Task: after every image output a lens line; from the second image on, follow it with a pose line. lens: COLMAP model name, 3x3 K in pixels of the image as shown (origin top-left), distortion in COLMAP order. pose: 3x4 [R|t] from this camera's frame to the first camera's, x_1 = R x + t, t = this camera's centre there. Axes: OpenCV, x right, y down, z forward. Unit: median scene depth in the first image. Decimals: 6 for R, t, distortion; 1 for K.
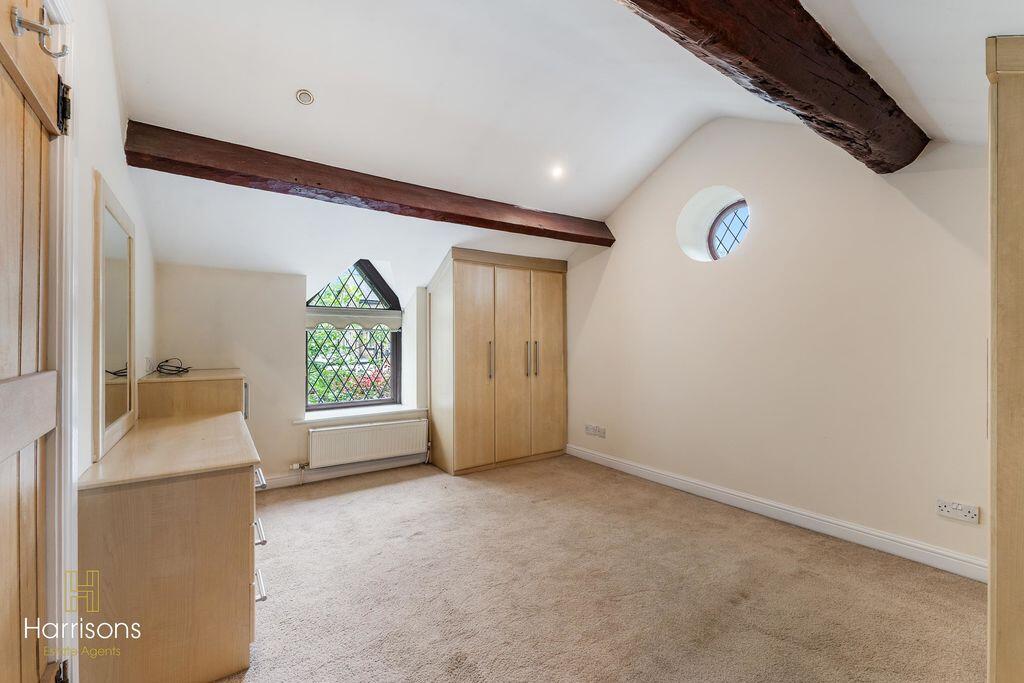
lens RADIAL K [[417.2, 0, 510.4], [0, 417.2, 342.0], [0, 0, 1]] dist [0.004093, 0.000280]
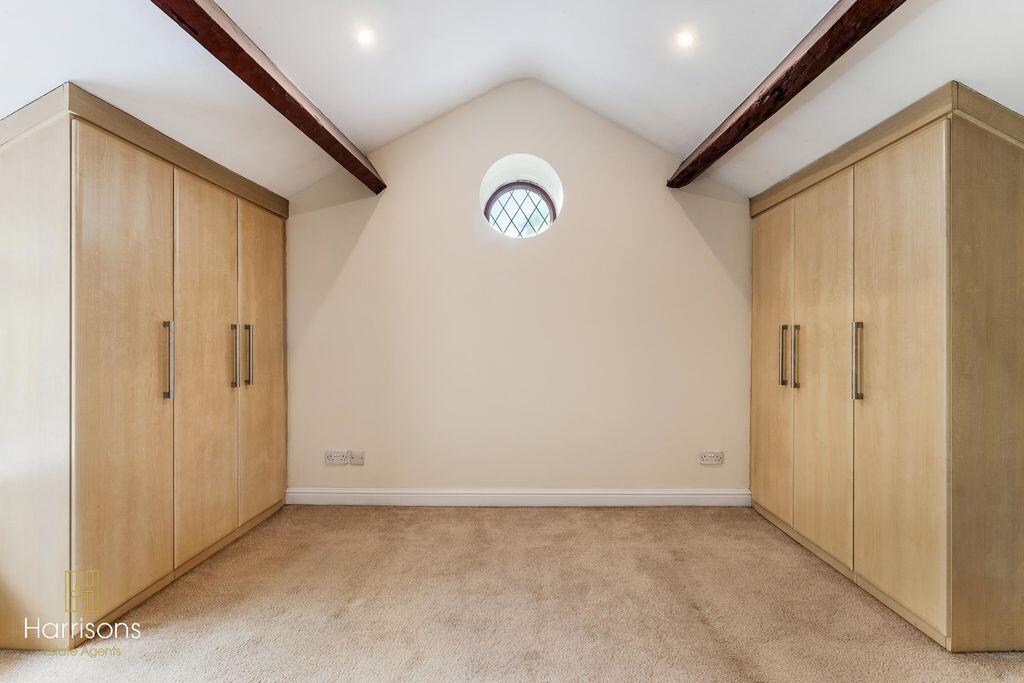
lens RADIAL K [[417.2, 0, 512.6], [0, 417.2, 342.6], [0, 0, 1]] dist [0.004093, 0.000280]
pose [[0.596429, -0.002264, 0.802663, -0.199999], [-0.001615, 0.999991, 0.004021, 0.021318], [-0.802664, -0.003695, 0.596420, 0.406824]]
